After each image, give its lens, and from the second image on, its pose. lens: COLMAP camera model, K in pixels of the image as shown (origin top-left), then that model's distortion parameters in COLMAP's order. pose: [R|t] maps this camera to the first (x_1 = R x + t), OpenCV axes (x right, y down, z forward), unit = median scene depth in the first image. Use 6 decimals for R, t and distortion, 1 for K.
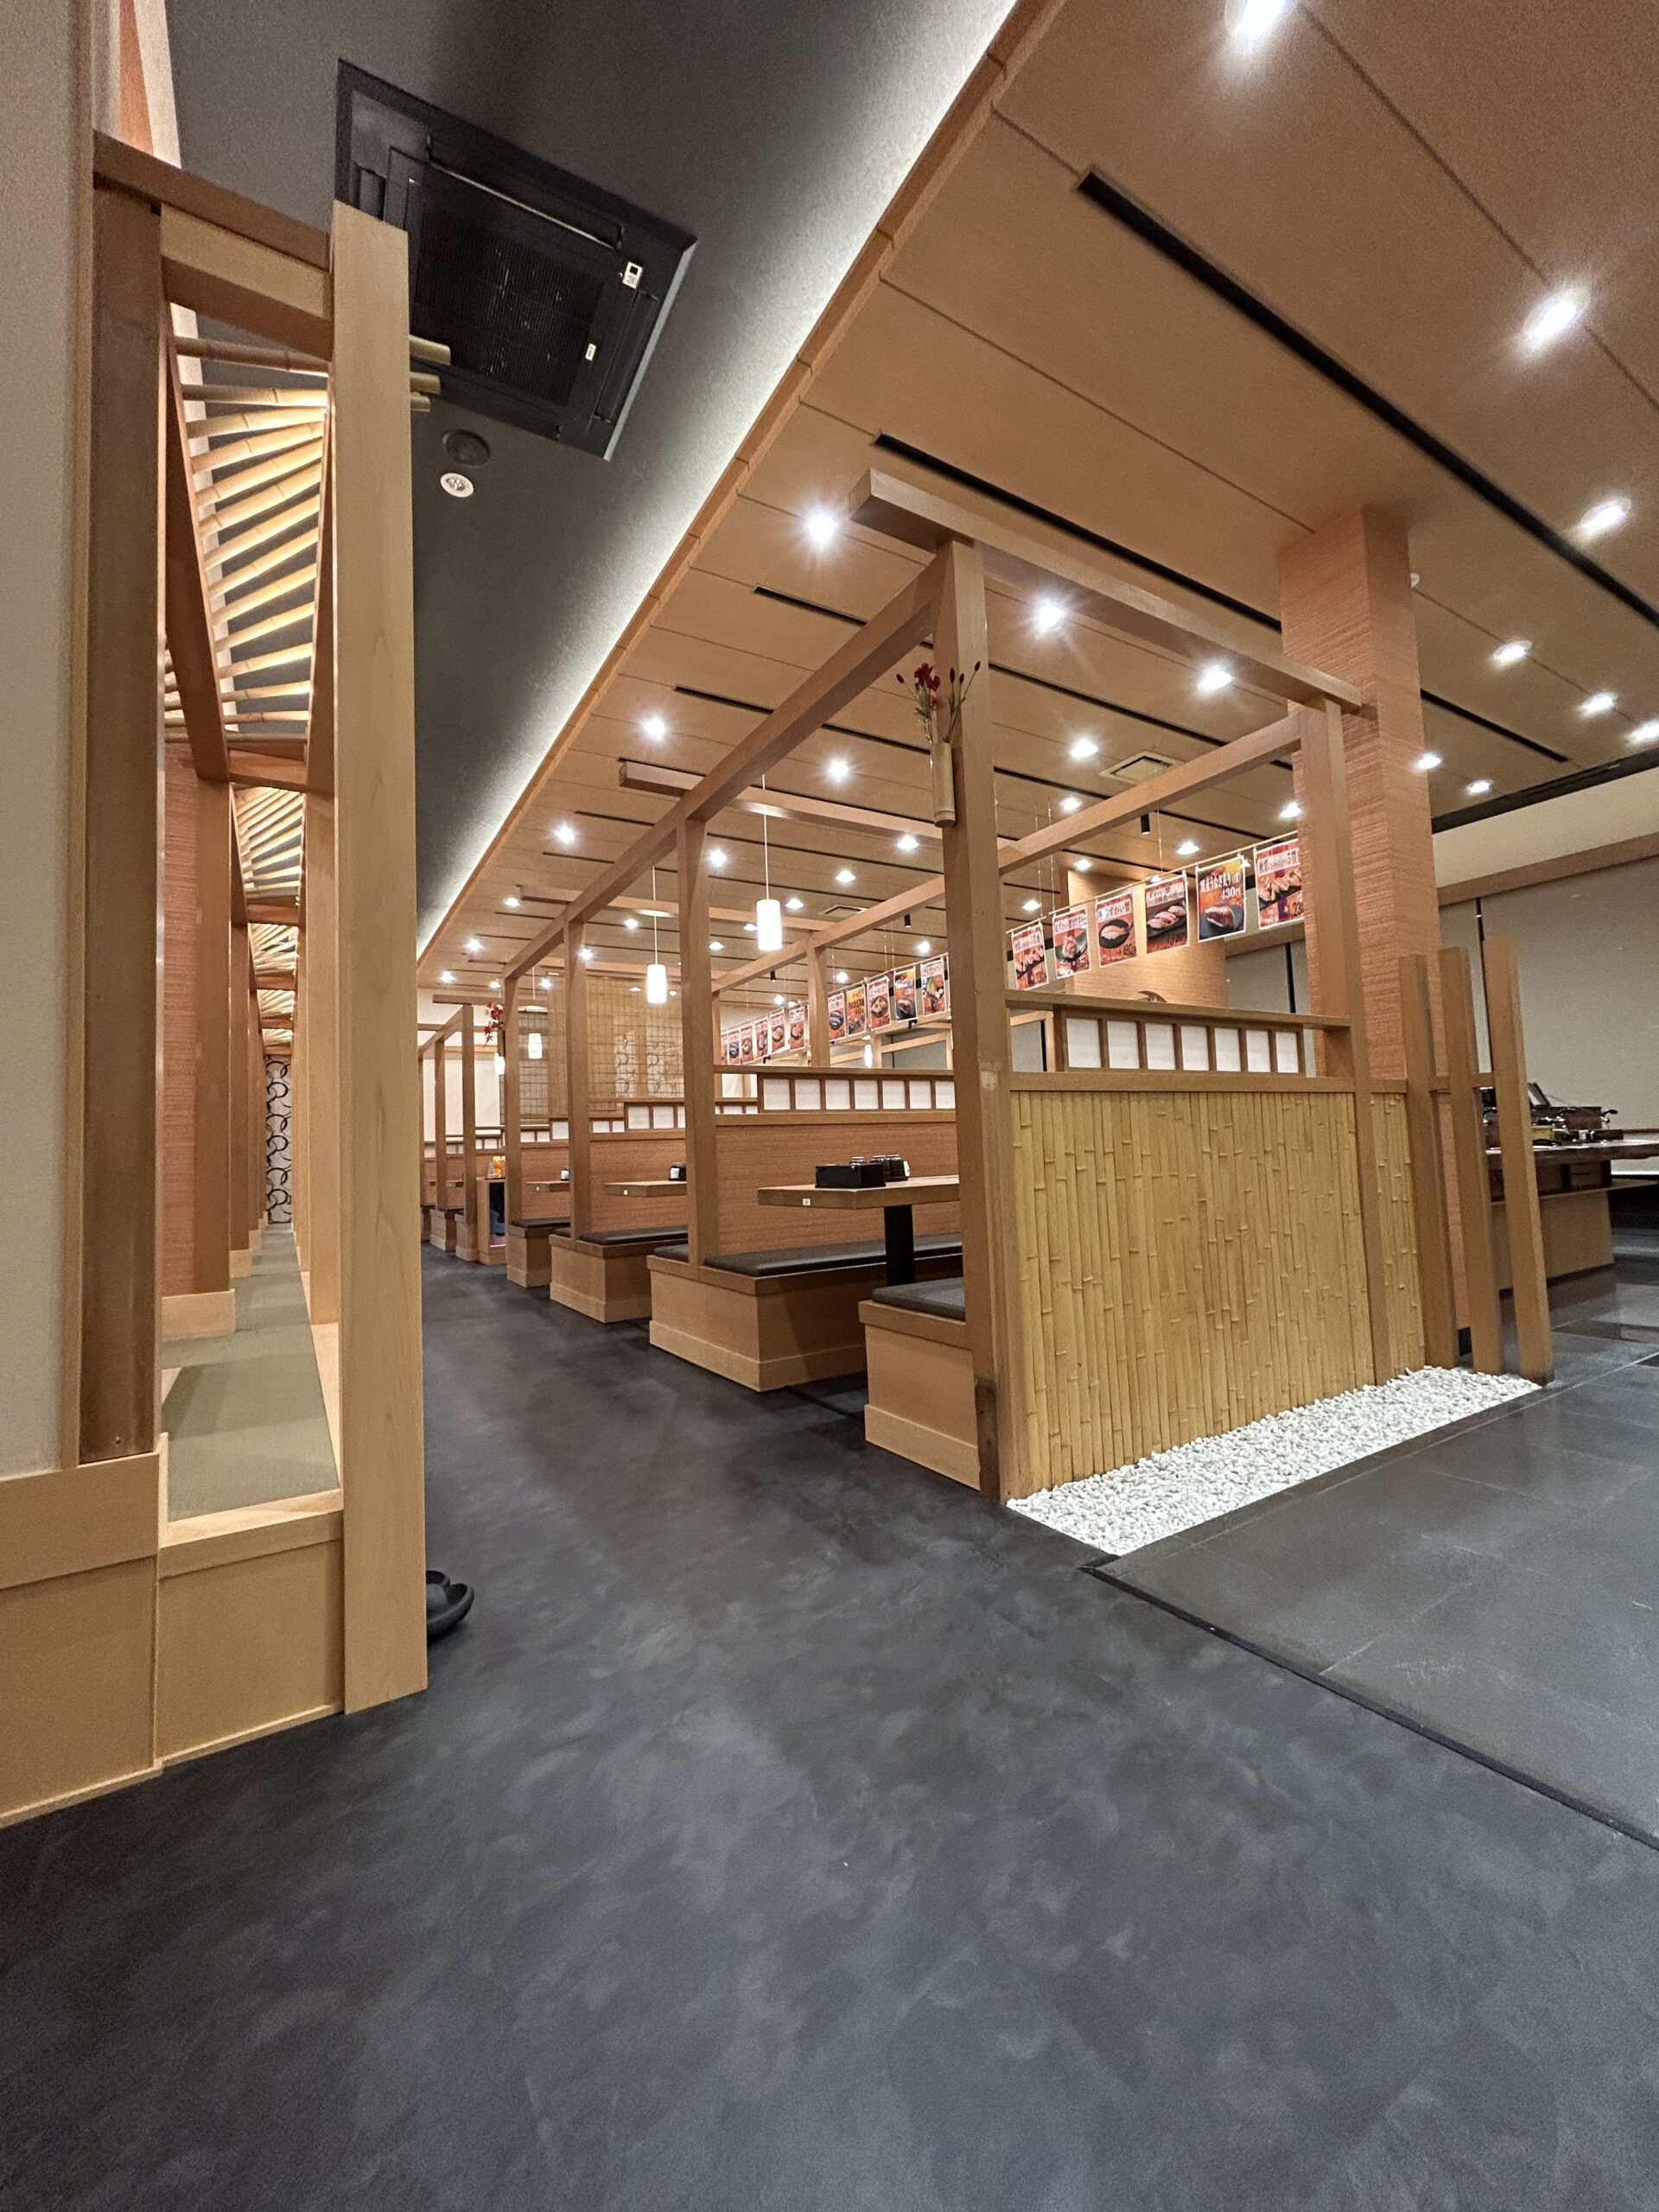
lens RADIAL K [[891.9, 0, 828.5], [0, 891.9, 1105.2], [0, 0, 1]] dist [0.001071, -0.000088]
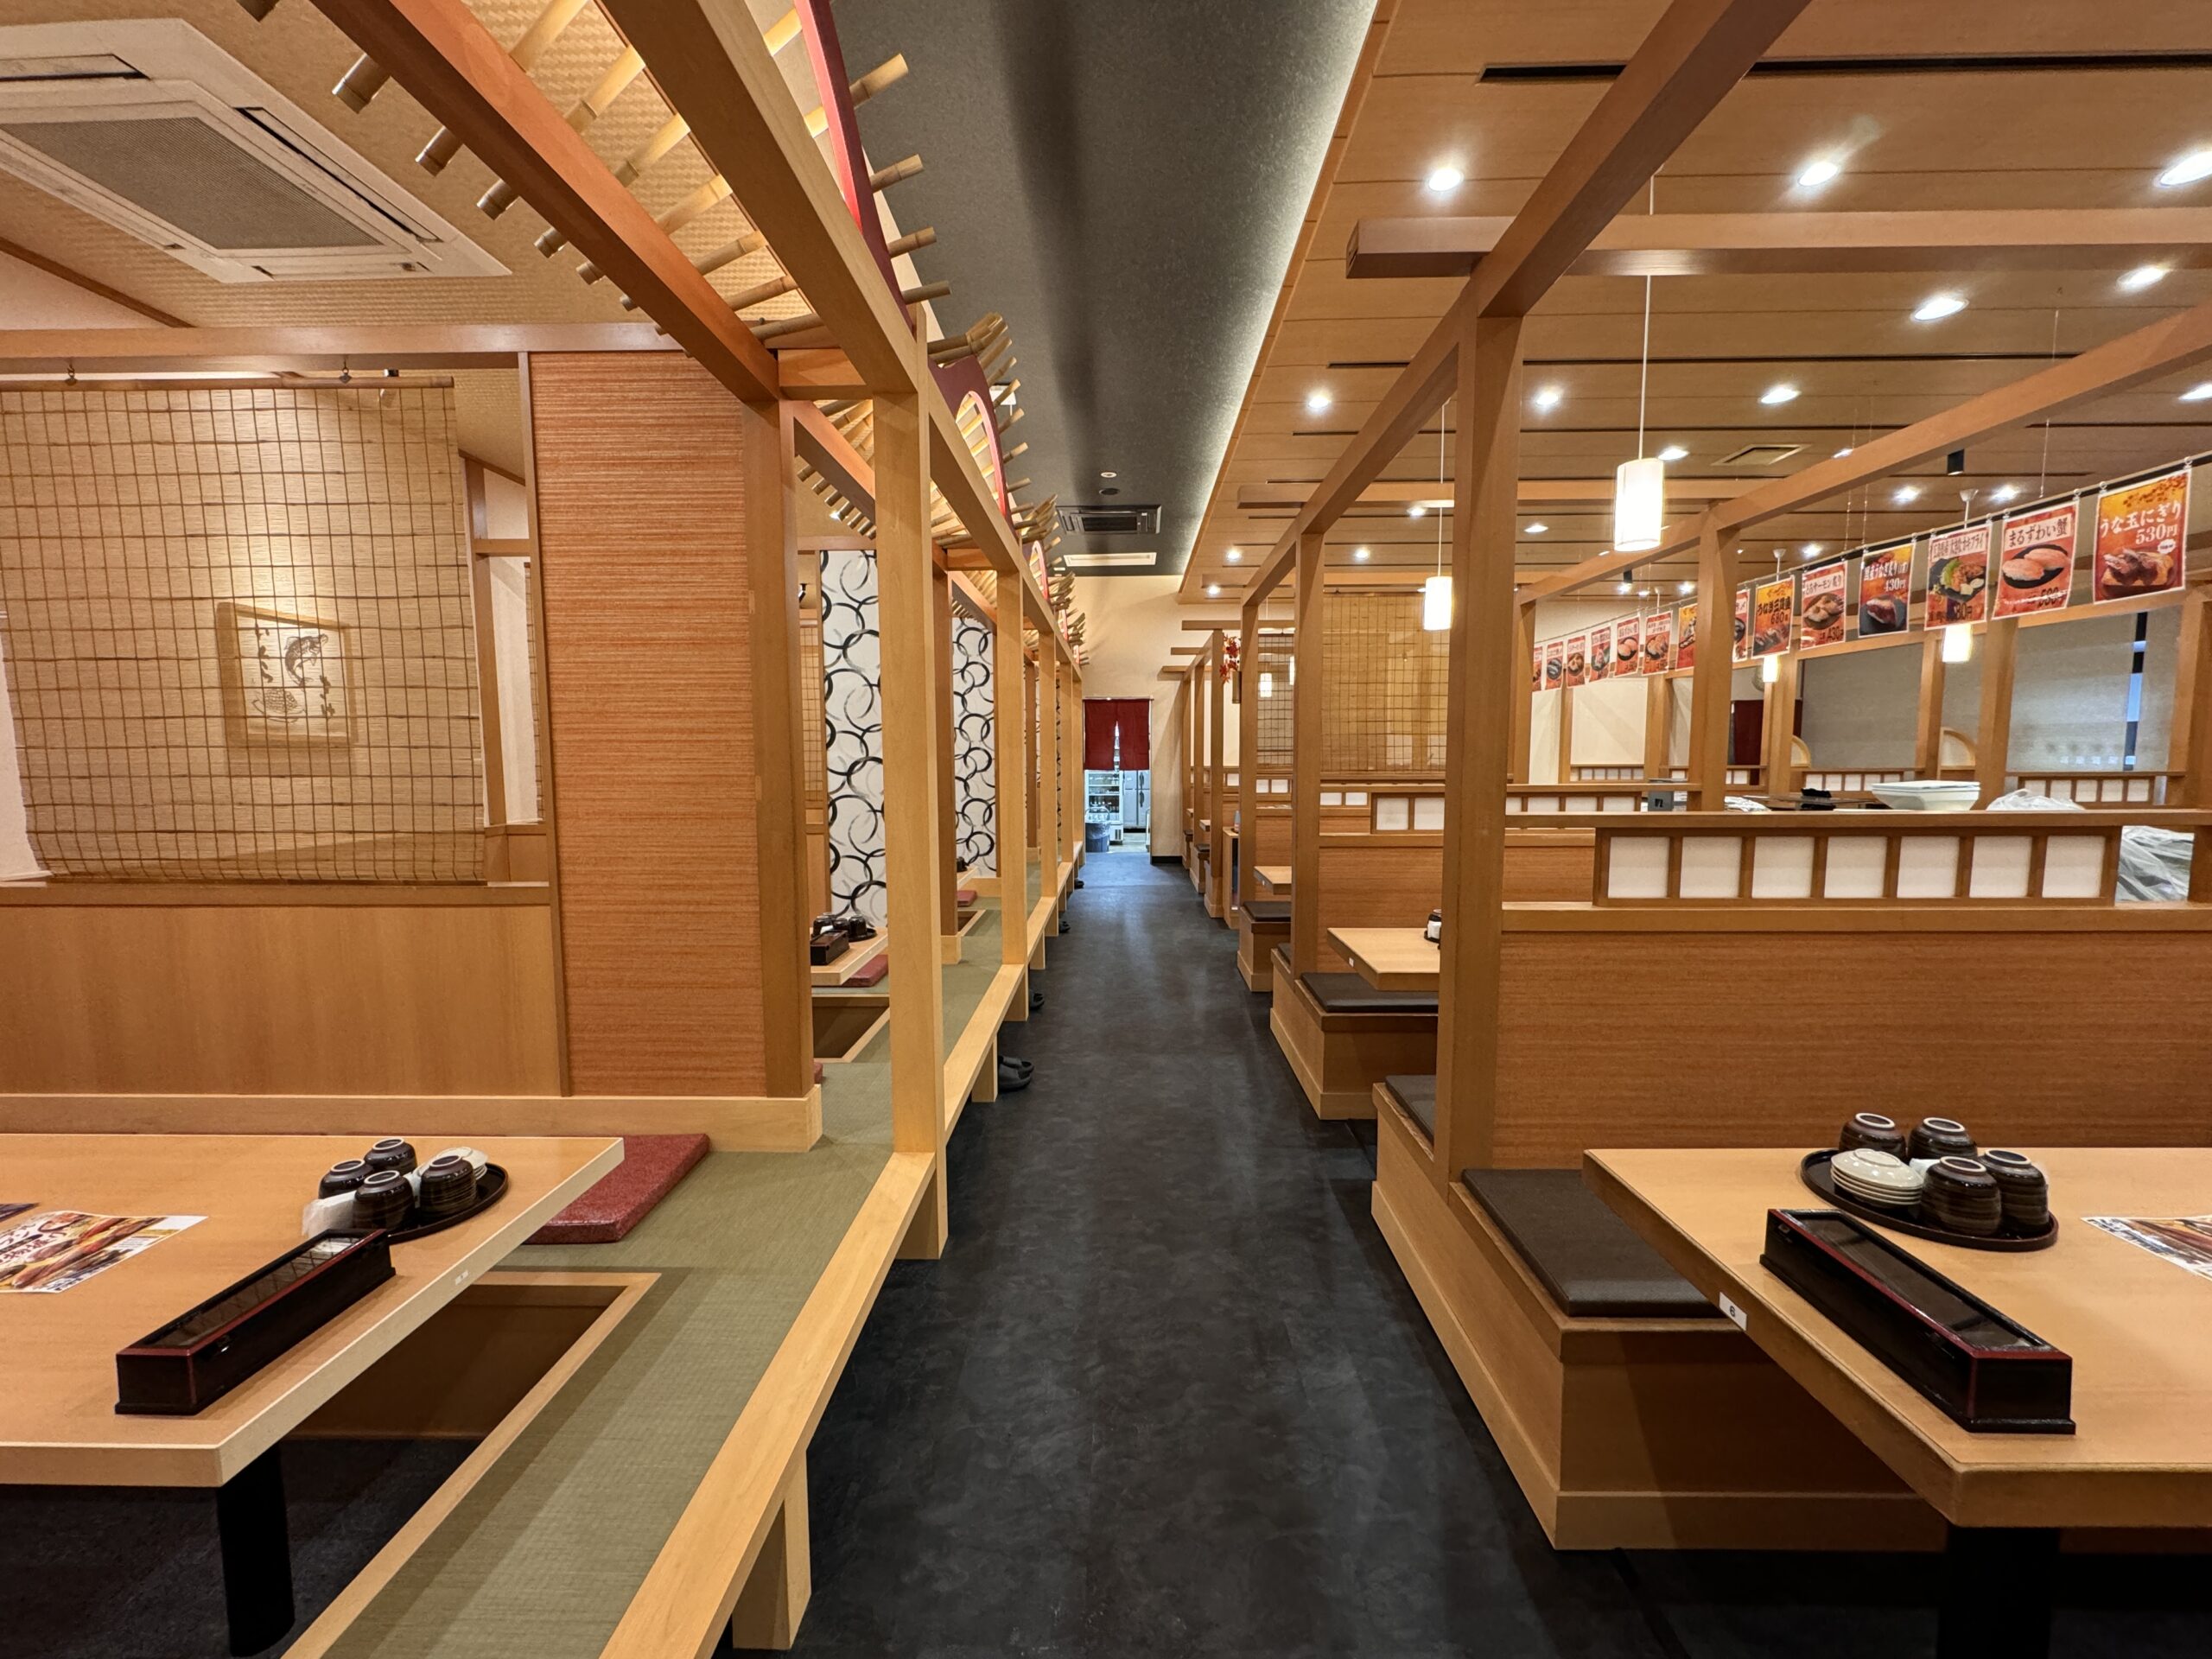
lens RADIAL K [[878.3, 0, 1109.0], [0, 878.3, 828.3], [0, 0, 1]] dist [-0.000838, -0.000133]
pose [[0.844170, 0.078800, -0.530252, -0.035401], [0.003352, 0.988342, 0.152213, -0.079023], [0.536065, -0.130271, 0.834065, 0.307099]]
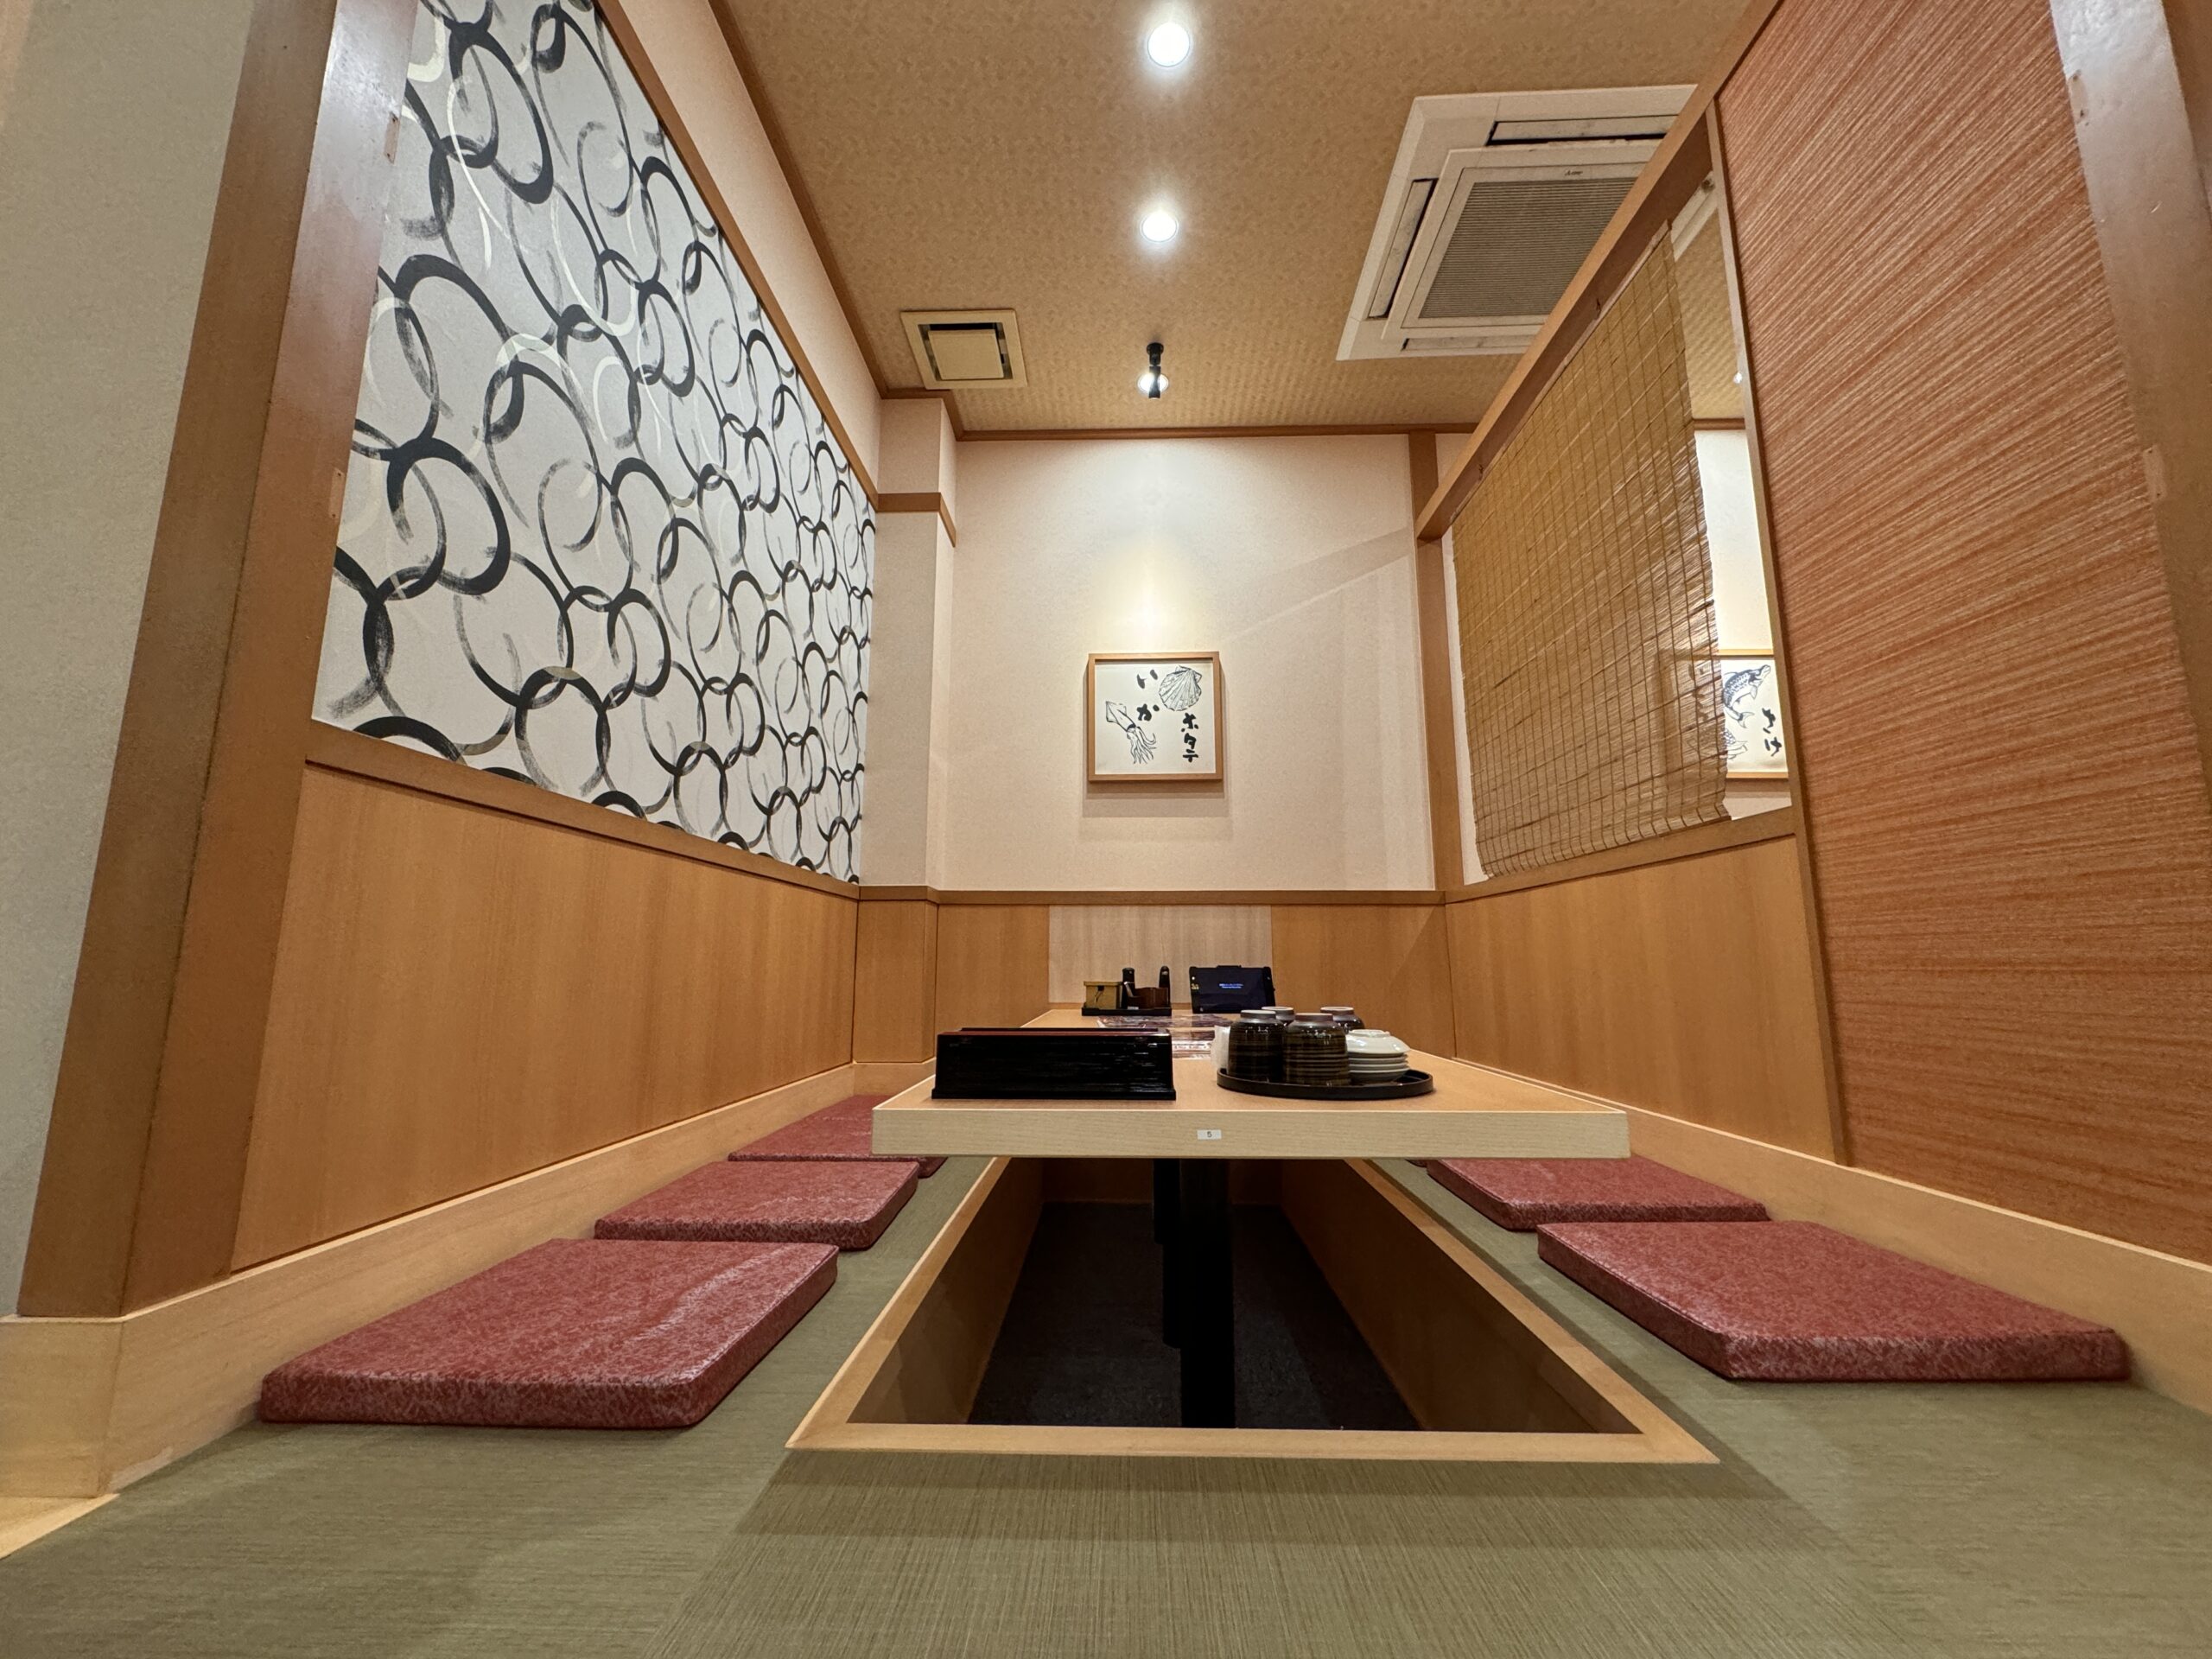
lens RADIAL K [[878.3, 0, 1097.8], [0, 878.3, 828.1], [0, 0, 1]] dist [-0.000838, -0.000133]
pose [[-0.545331, -0.095935, -0.832713, -0.148922], [0.067864, 0.985115, -0.157935, 0.047930], [0.835469, -0.142638, -0.530703, 0.477578]]
